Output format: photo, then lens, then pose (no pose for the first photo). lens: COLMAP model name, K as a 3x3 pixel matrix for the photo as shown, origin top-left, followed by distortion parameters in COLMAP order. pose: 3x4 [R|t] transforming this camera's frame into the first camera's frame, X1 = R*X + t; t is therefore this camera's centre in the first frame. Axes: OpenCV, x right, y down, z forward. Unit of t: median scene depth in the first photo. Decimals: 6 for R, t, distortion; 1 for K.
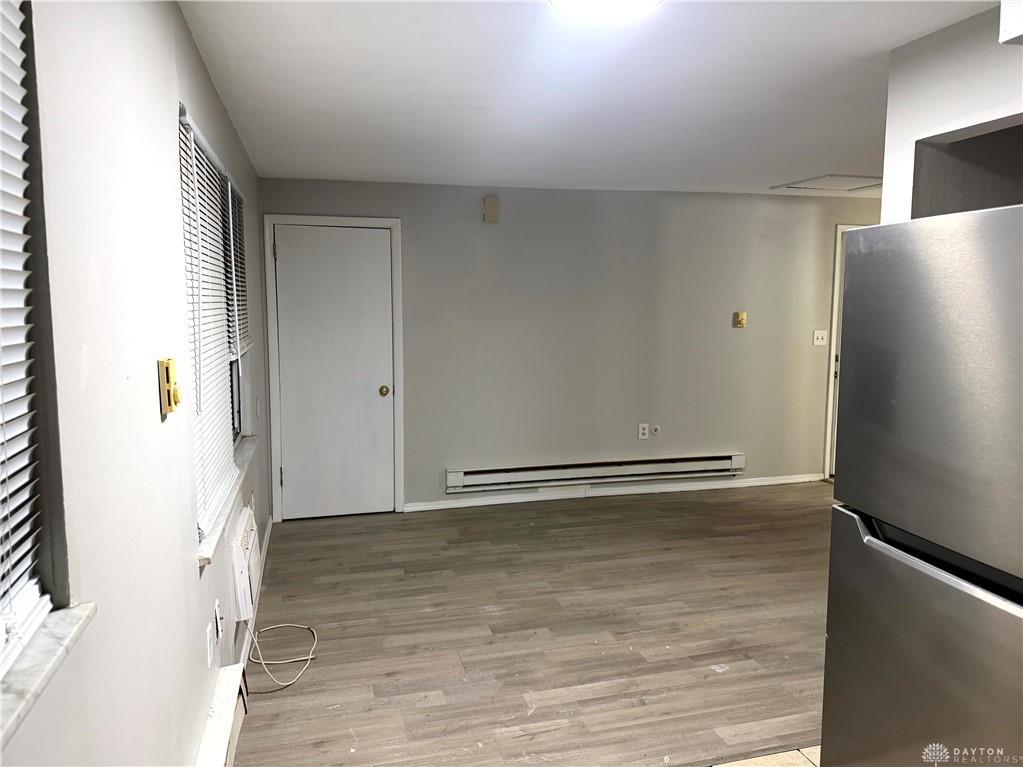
lens RADIAL K [[718.6, 0, 502.2], [0, 718.6, 380.1], [0, 0, 1]] dist [0.012358, -0.009473]
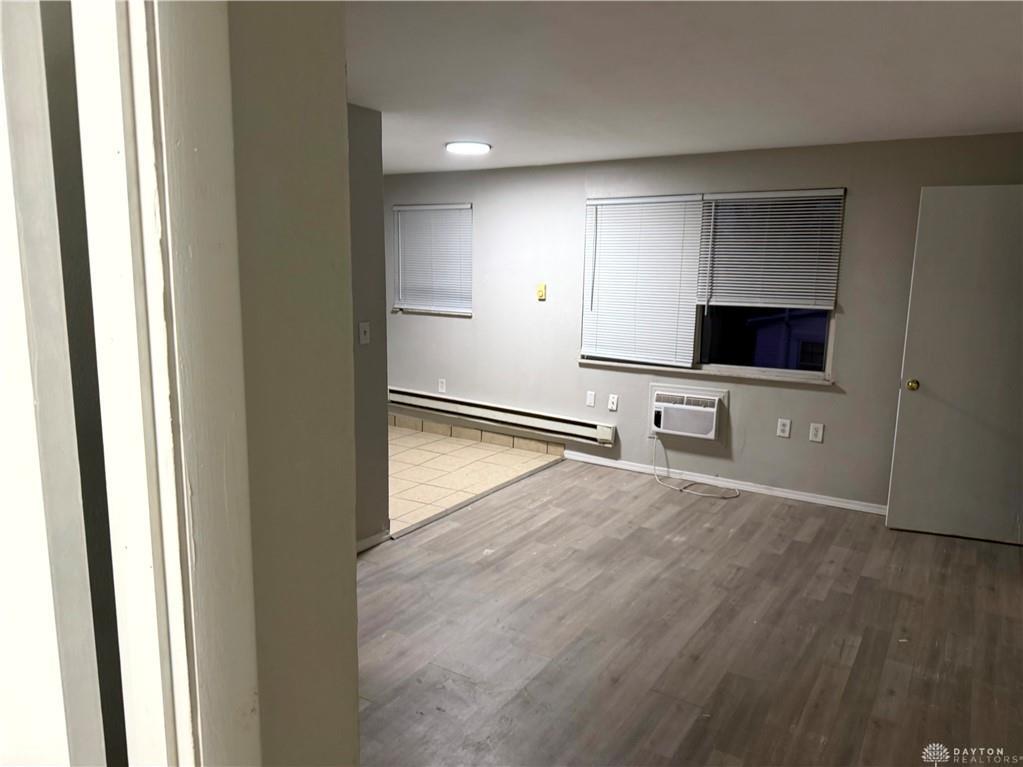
lens RADIAL K [[718.6, 0, 506.8], [0, 718.6, 388.6], [0, 0, 1]] dist [0.012358, -0.009473]
pose [[-0.740008, 0.106629, -0.664092, 1.068598], [-0.093489, 0.961463, 0.258553, -0.218433], [0.666069, 0.253416, -0.701521, 1.786071]]
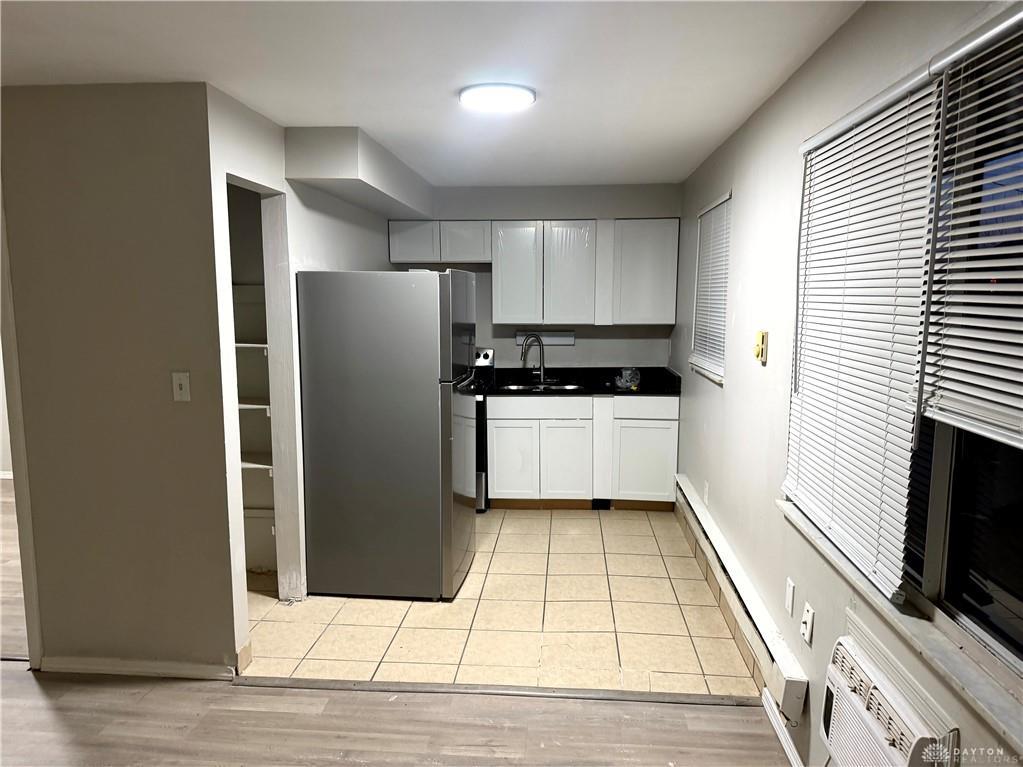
lens RADIAL K [[718.6, 0, 511.4], [0, 718.6, 377.5], [0, 0, 1]] dist [0.012358, -0.009473]
pose [[-0.943431, -0.039772, 0.329175, -0.236673], [0.038228, 0.973112, 0.227137, -0.172733], [-0.329358, 0.226871, -0.916544, 1.439498]]
